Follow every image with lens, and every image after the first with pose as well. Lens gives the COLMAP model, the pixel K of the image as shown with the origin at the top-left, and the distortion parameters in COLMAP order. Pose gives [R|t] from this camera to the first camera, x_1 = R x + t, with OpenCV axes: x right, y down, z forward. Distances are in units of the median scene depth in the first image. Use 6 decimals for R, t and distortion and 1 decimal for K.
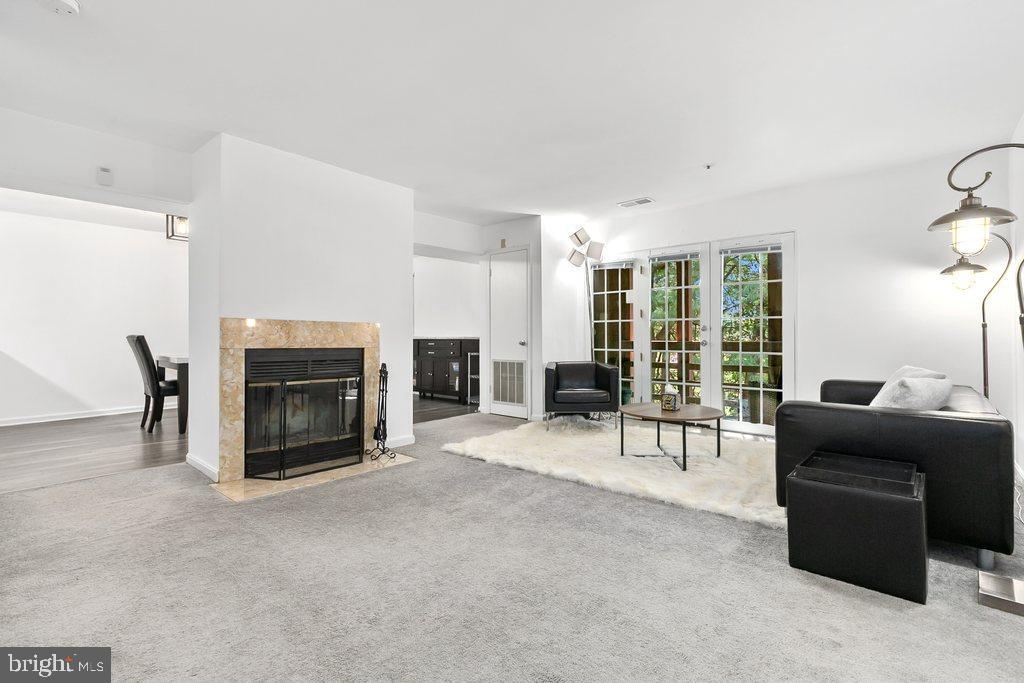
lens RADIAL K [[468.0, 0, 506.0], [0, 468.0, 333.2], [0, 0, 1]] dist [0.007252, 0.000651]
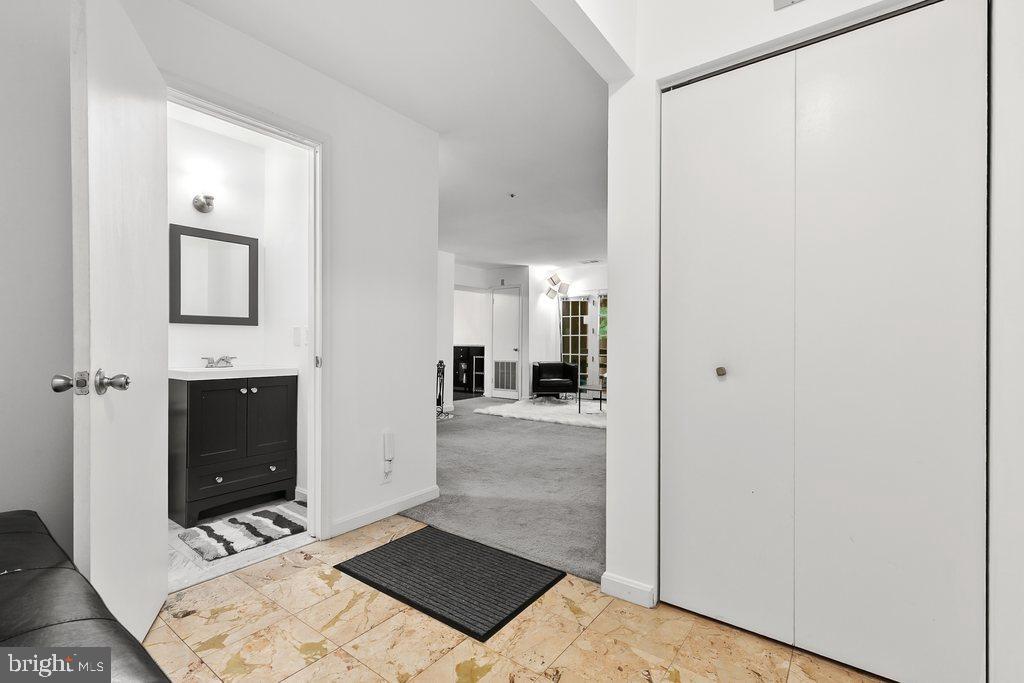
lens RADIAL K [[468.0, 0, 510.8], [0, 468.0, 346.5], [0, 0, 1]] dist [0.007252, 0.000651]
pose [[0.996065, 0.007745, 0.088284, -0.114760], [-0.008801, 0.999894, 0.011577, -0.006046], [-0.088185, -0.012308, 0.996028, -0.503188]]
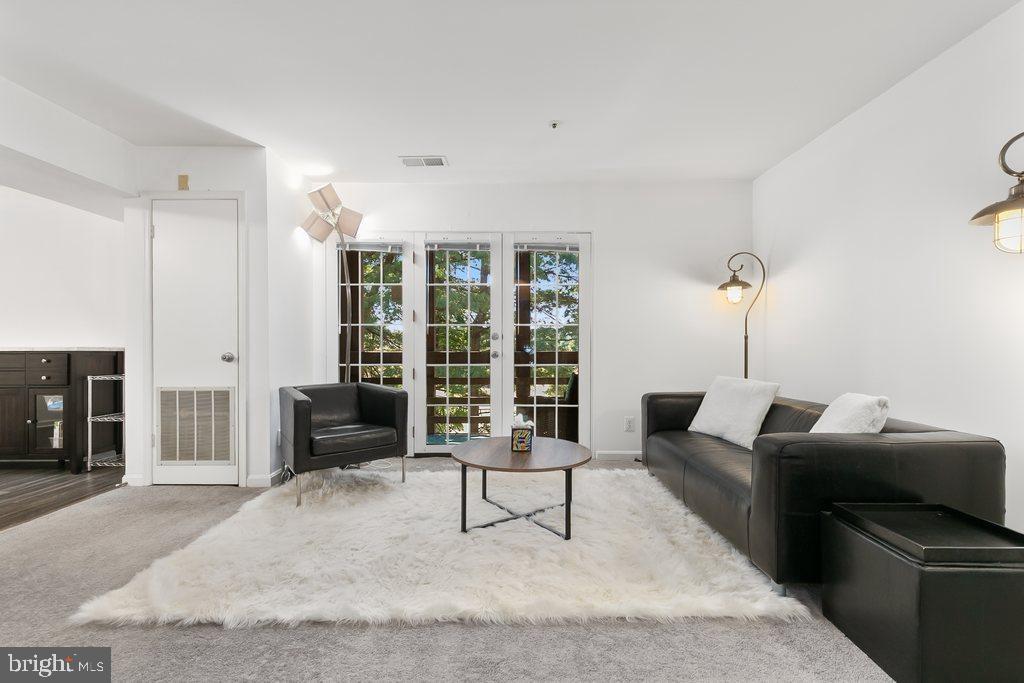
lens RADIAL K [[468.0, 0, 505.9], [0, 468.0, 349.1], [0, 0, 1]] dist [0.007252, 0.000651]
pose [[0.753247, -0.004481, 0.657722, -0.091018], [-0.005766, 0.999893, 0.013416, 0.000214], [-0.657712, -0.013898, 0.753141, 0.326215]]
